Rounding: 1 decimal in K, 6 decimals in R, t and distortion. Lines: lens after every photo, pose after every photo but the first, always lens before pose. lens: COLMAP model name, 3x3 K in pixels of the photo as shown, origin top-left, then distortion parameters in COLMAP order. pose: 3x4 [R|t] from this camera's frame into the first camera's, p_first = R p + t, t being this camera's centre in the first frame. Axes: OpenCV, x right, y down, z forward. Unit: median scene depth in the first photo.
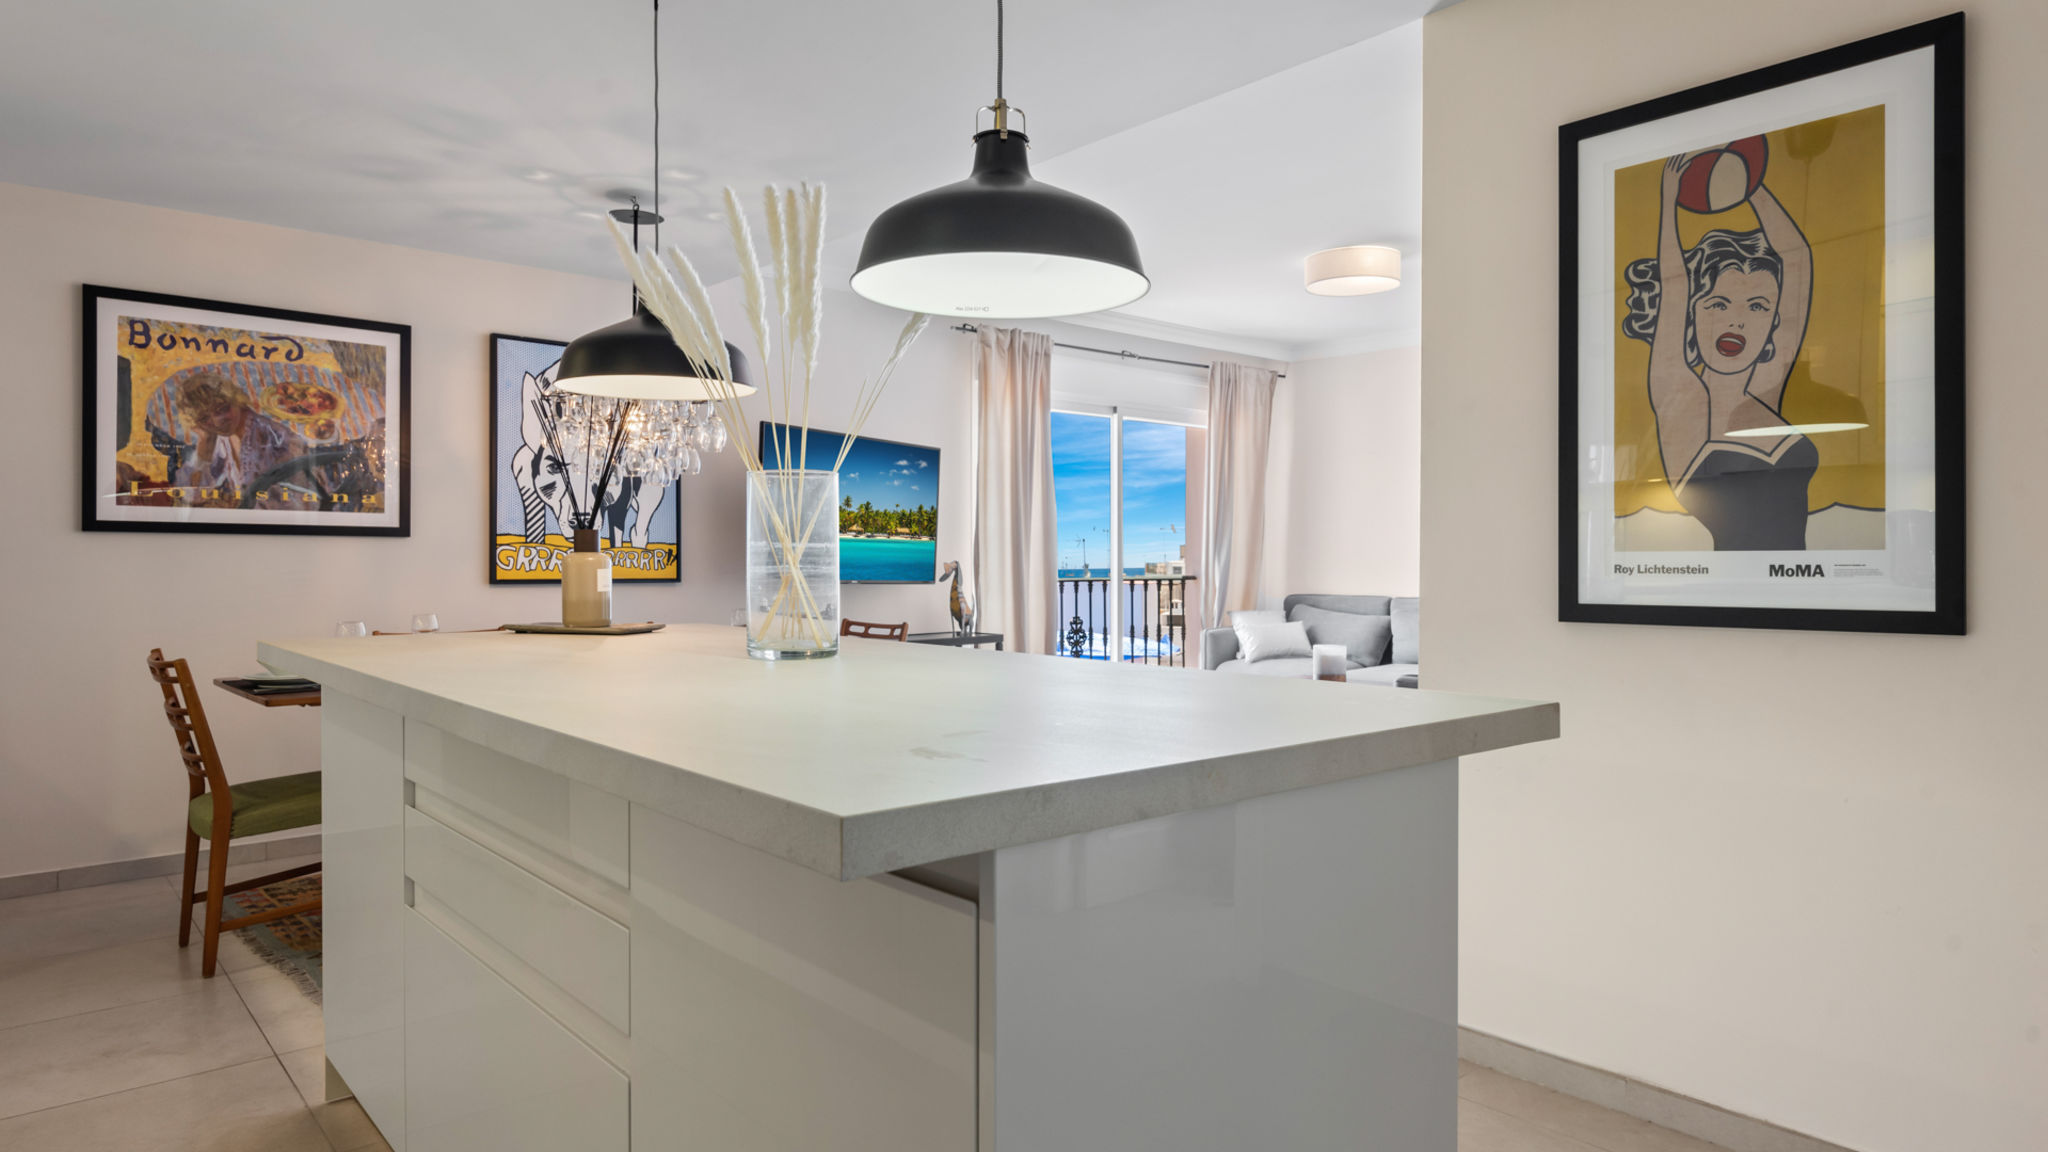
lens RADIAL K [[1209.9, 0, 1013.2], [0, 1209.9, 574.2], [0, 0, 1]] dist [0.008214, -0.001267]
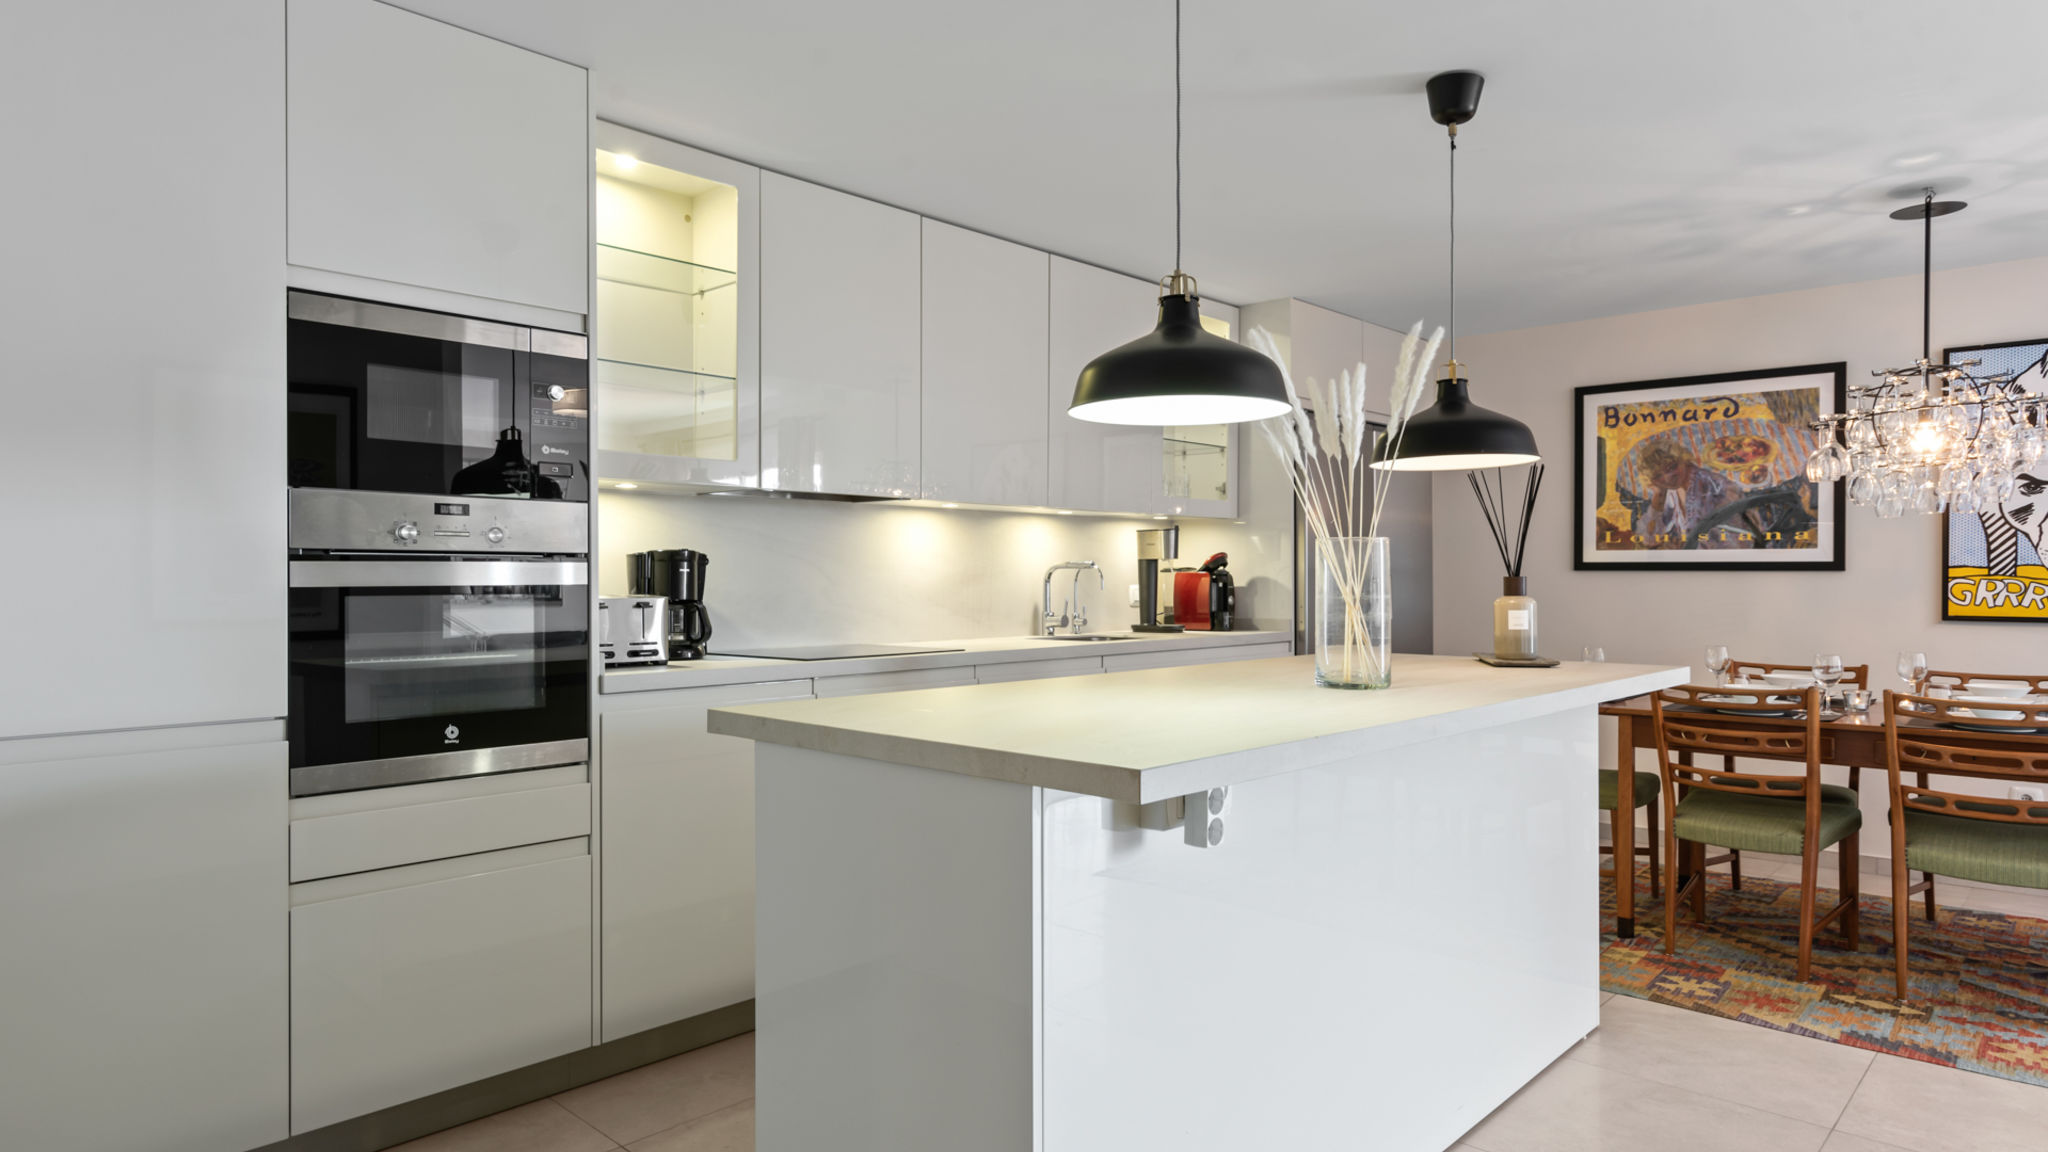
lens RADIAL K [[1209.9, 0, 1018.9], [0, 1209.9, 579.8], [0, 0, 1]] dist [0.008214, -0.001267]
pose [[0.103001, -0.003334, -0.994676, 0.416703], [-0.015248, 0.999872, -0.004931, -0.007554], [0.994564, 0.015675, 0.102937, 0.204911]]
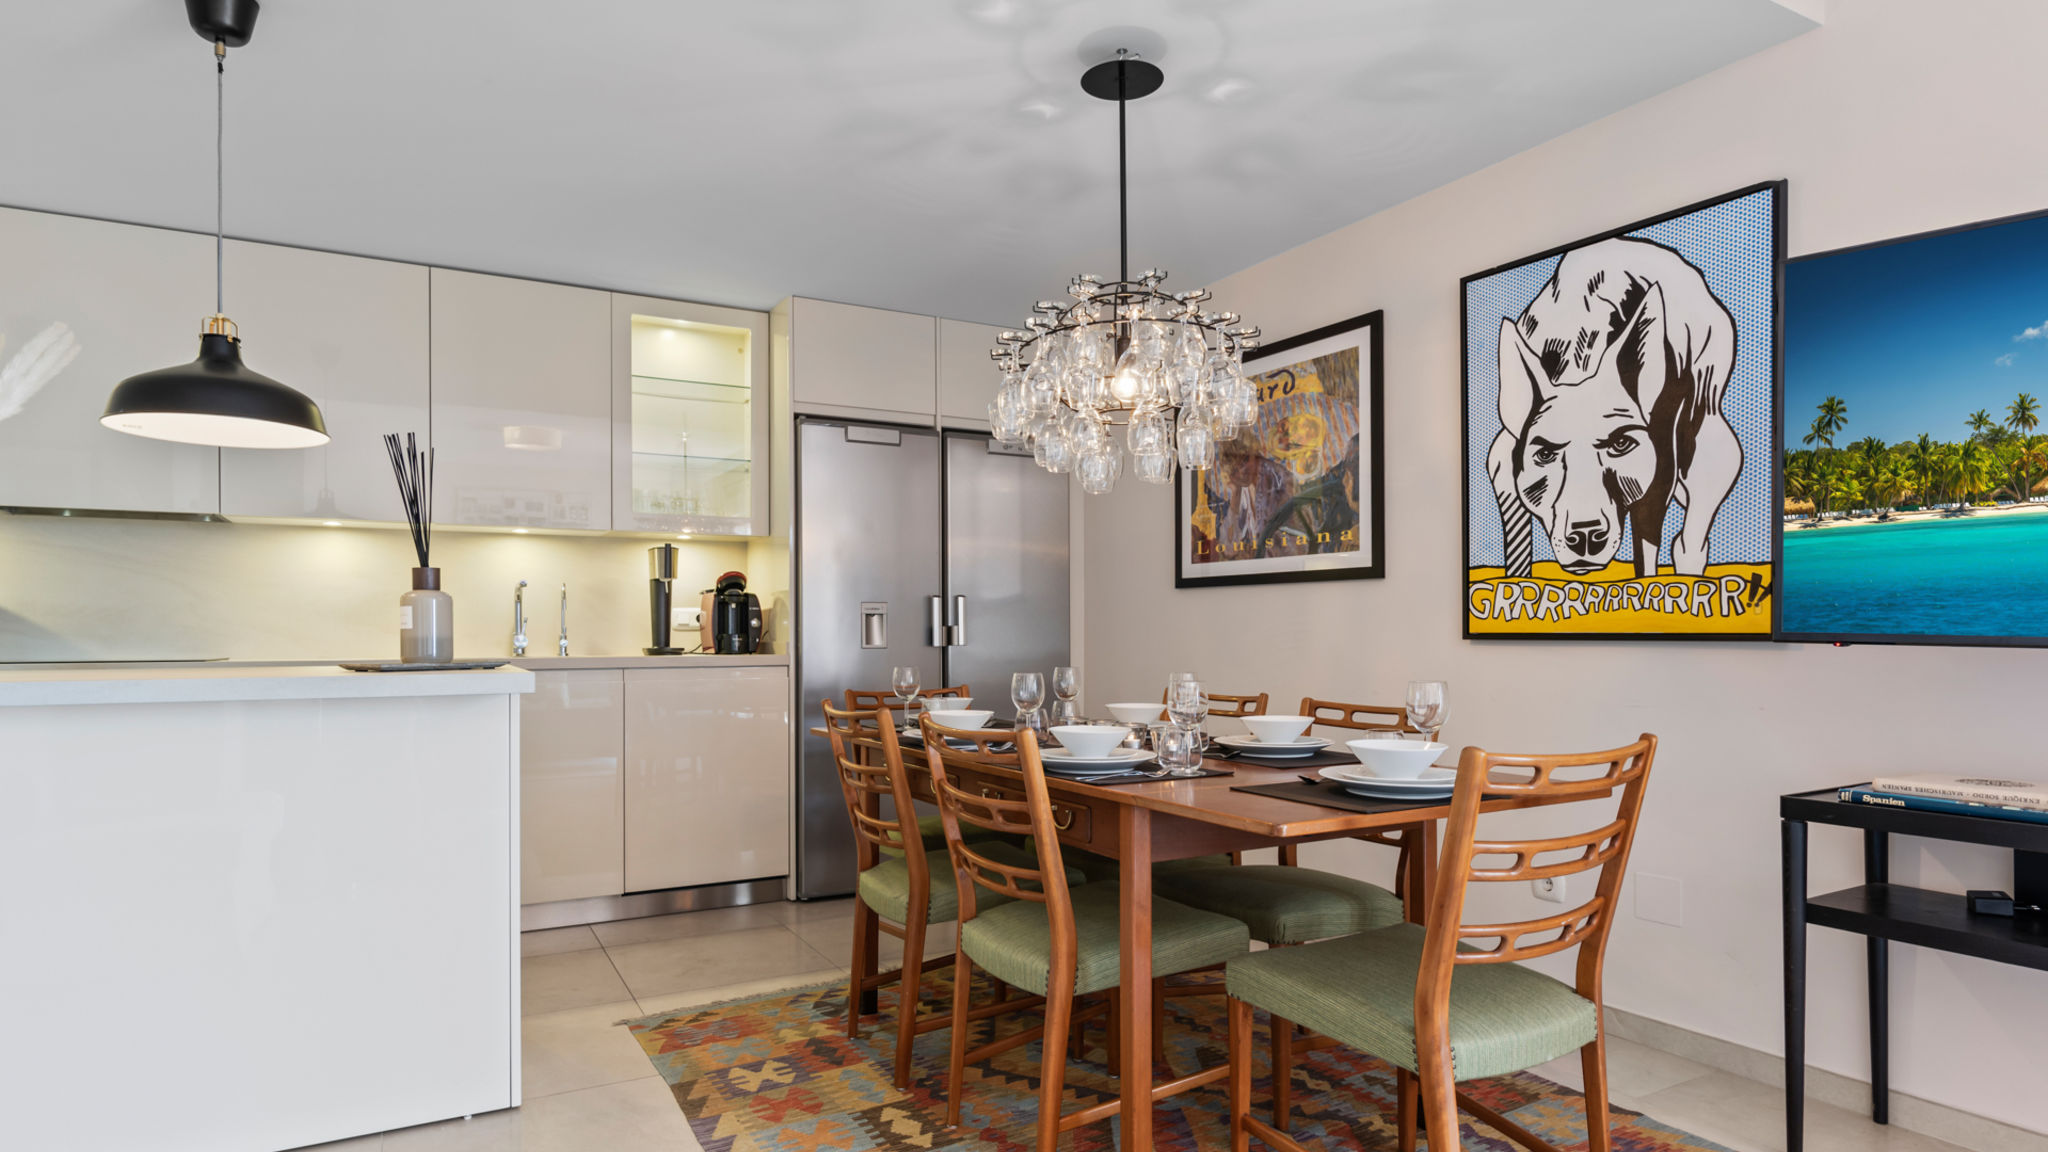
lens RADIAL K [[1100.5, 0, 1018.9], [0, 1100.5, 644.4], [0, 0, 1]] dist [-0.007139, 0.003058]
pose [[-0.199414, 0.004555, -0.979905, 0.239725], [-0.014254, 0.999870, 0.007549, 0.009991], [0.979812, 0.015473, -0.199323, 0.873846]]
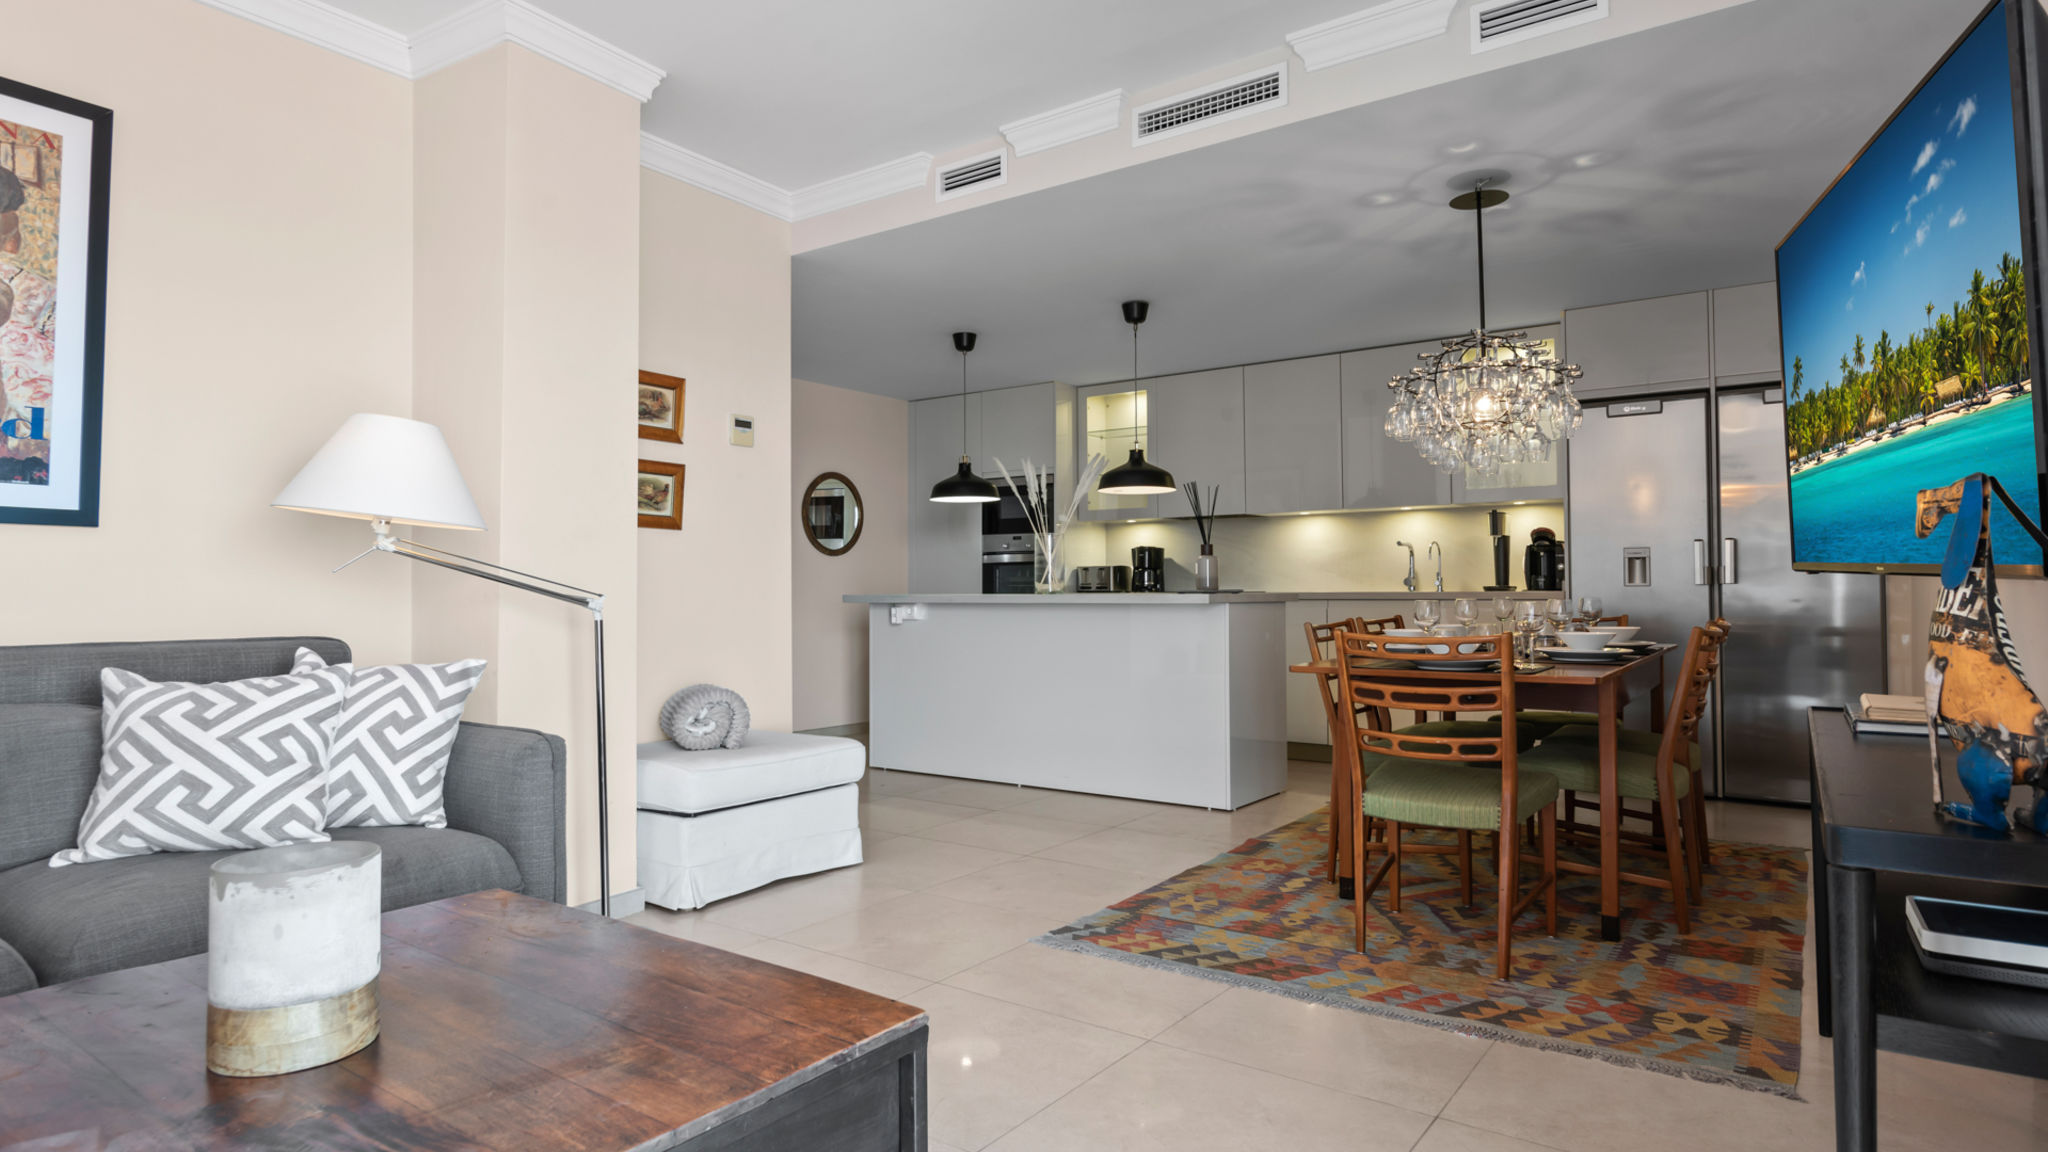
lens RADIAL K [[1126.8, 0, 1024.9], [0, 1126.8, 559.7], [0, 0, 1]] dist [0.008612, -0.007184]
pose [[-0.973826, 0.001461, -0.227292, 0.214868], [0.003638, 0.999951, -0.009161, 0.006371], [0.227267, -0.009749, -0.973784, 1.485789]]
